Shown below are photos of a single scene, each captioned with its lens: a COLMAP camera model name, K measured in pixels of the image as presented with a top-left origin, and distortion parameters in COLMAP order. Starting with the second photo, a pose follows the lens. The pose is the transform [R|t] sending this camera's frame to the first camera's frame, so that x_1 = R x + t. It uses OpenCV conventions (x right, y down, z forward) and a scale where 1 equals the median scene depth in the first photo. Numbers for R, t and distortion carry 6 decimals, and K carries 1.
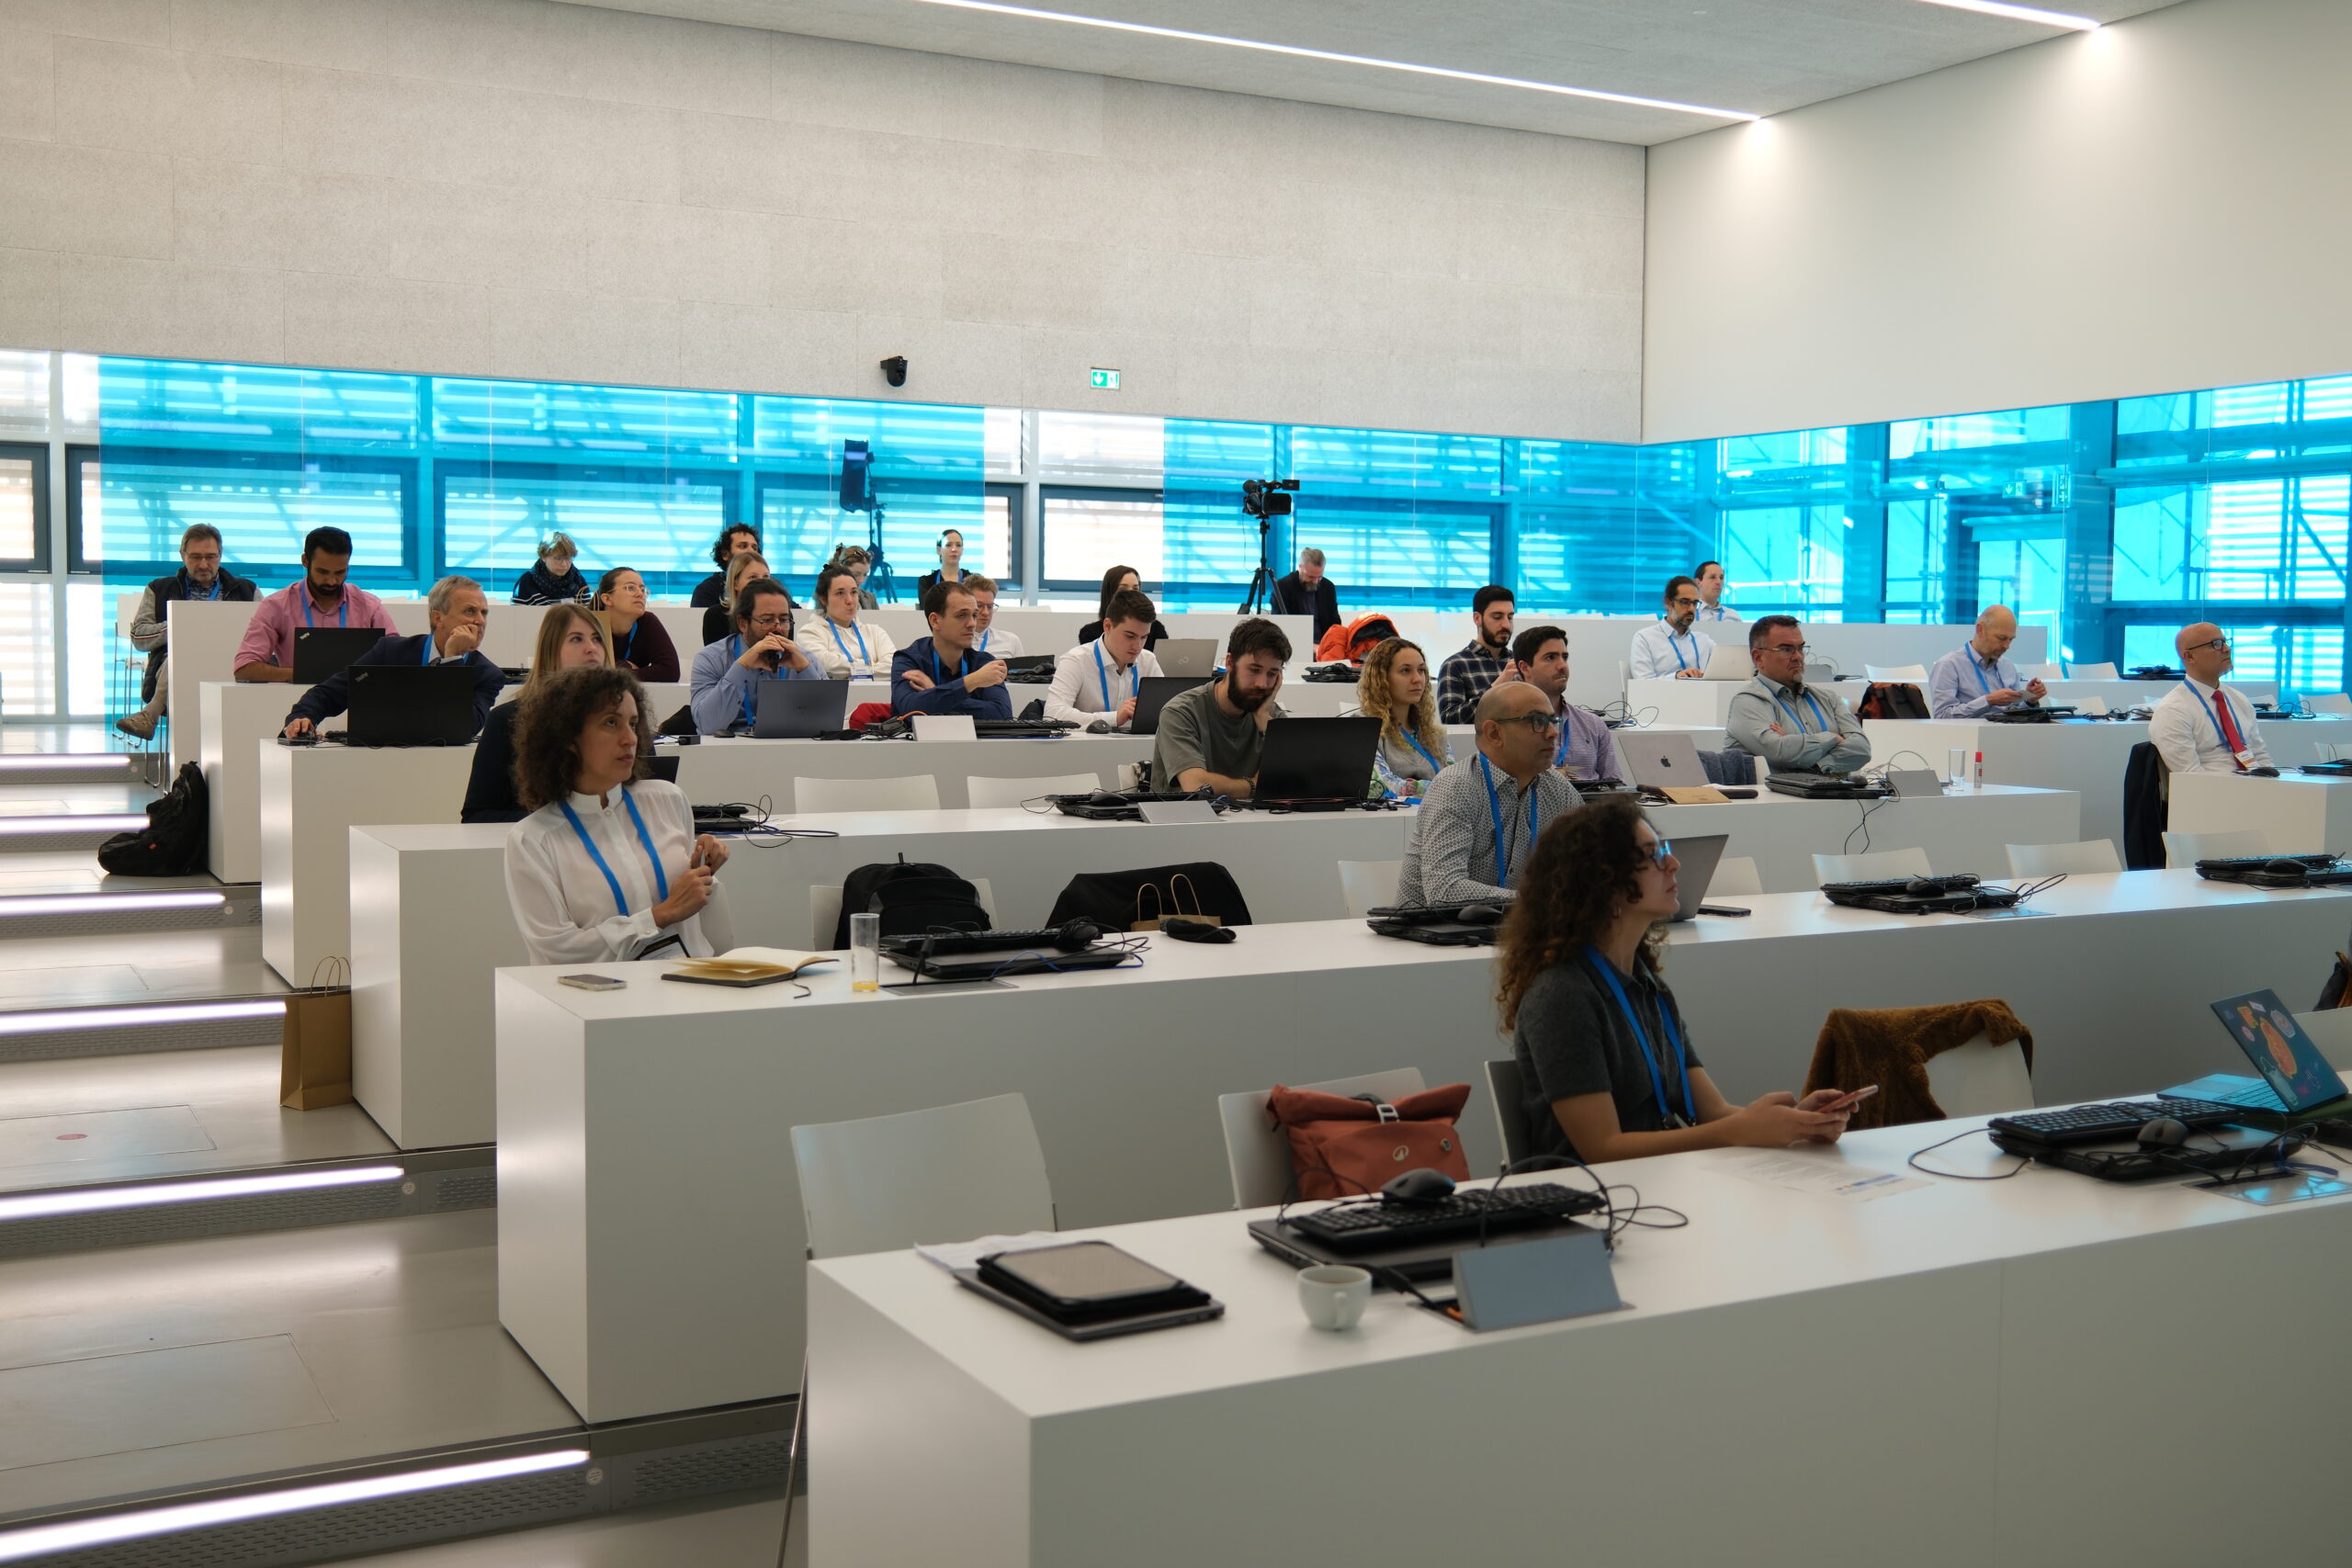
lens RADIAL K [[2445.5, 0, 1176.0], [0, 2445.5, 784.0], [0, 0, 1]] dist [-0.013817, -0.032563]
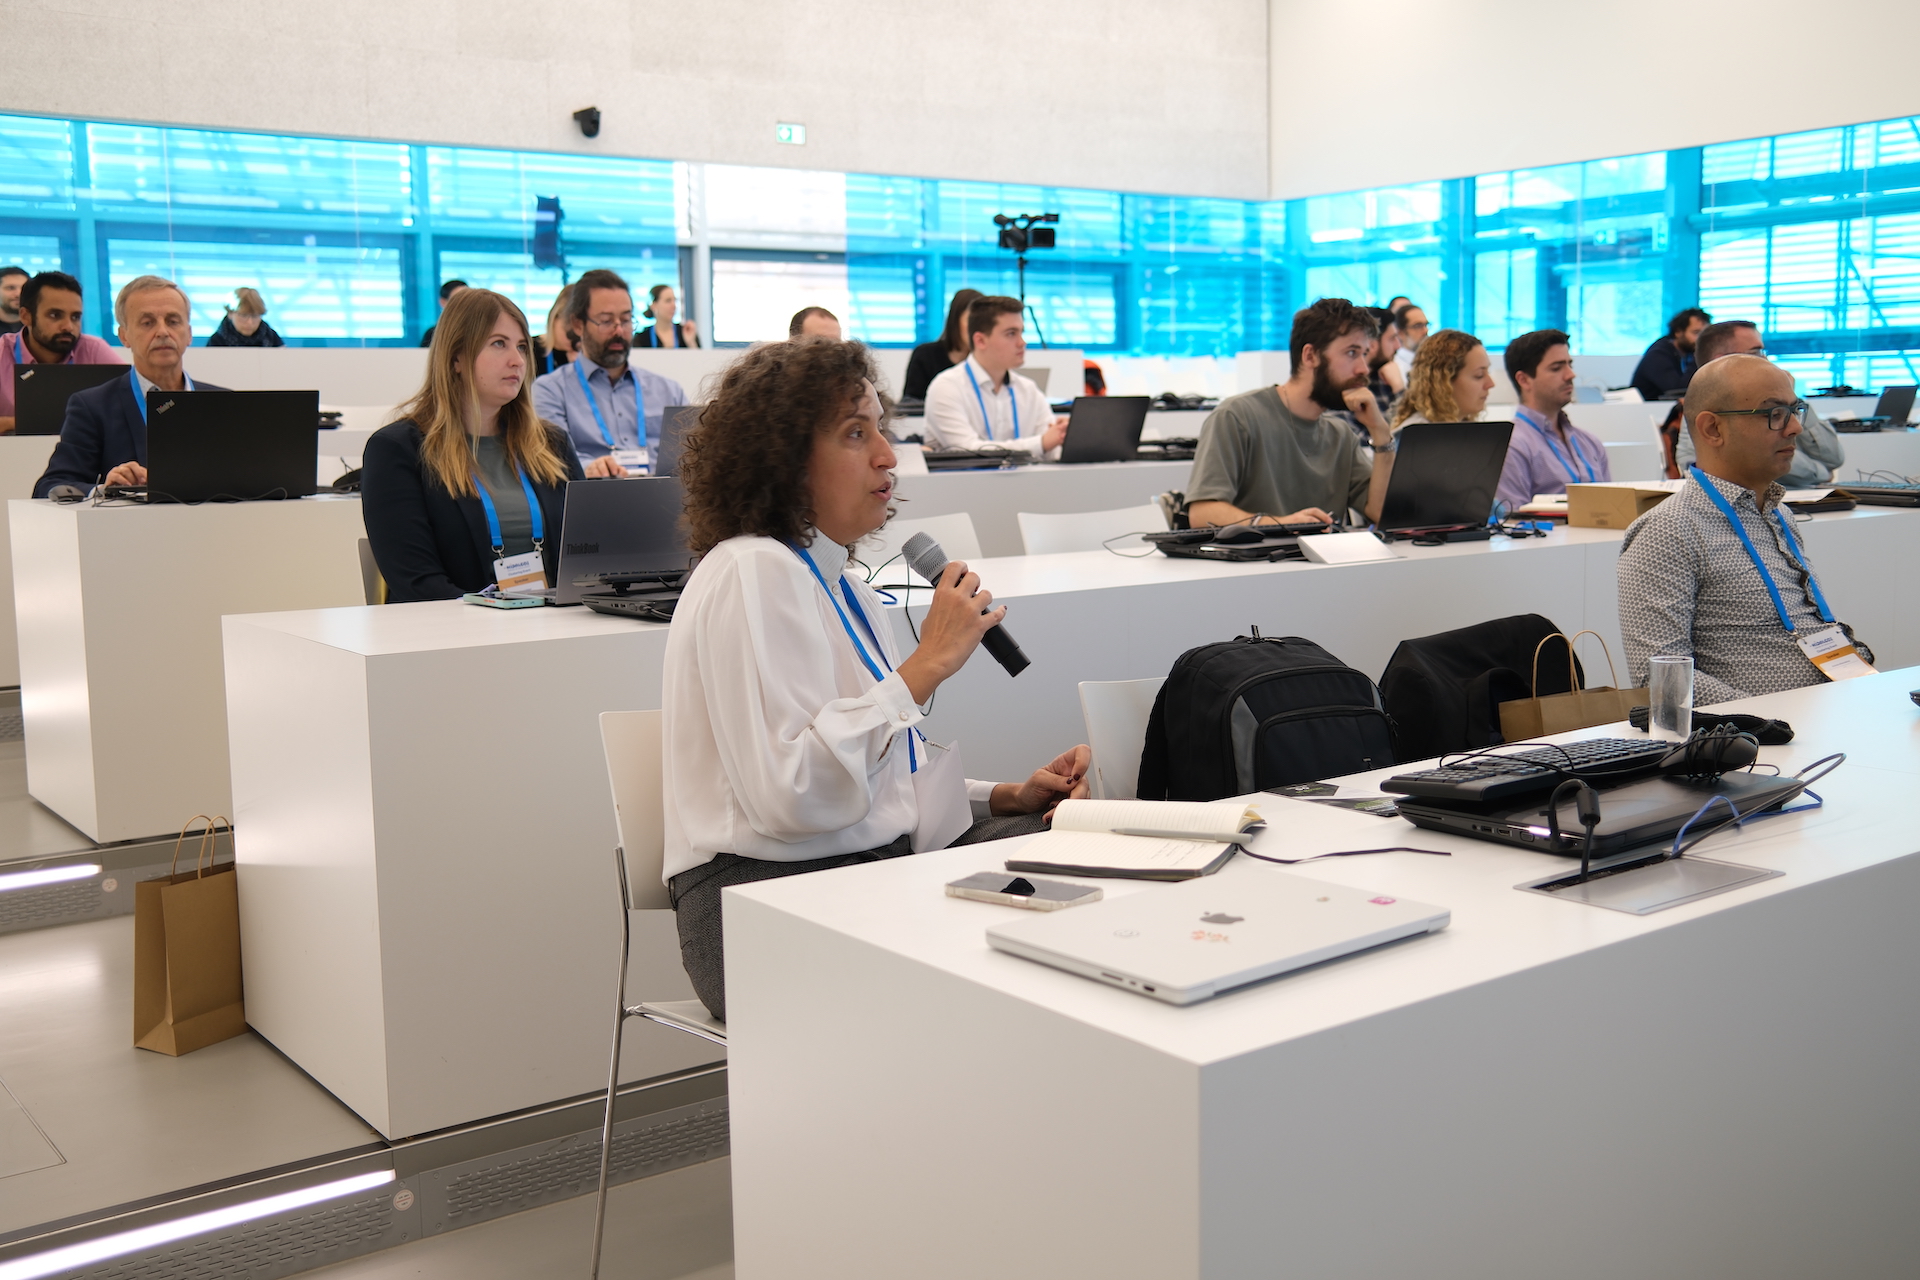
lens RADIAL K [[1932.0, 0, 960.0], [0, 1932.0, 640.0], [0, 0, 1]] dist [-0.001850, 0.038640]
pose [[0.986966, -0.047220, 0.153844, -0.088109], [0.038918, 0.997642, 0.056535, 0.000709], [-0.156151, -0.049810, 0.986476, 0.180823]]
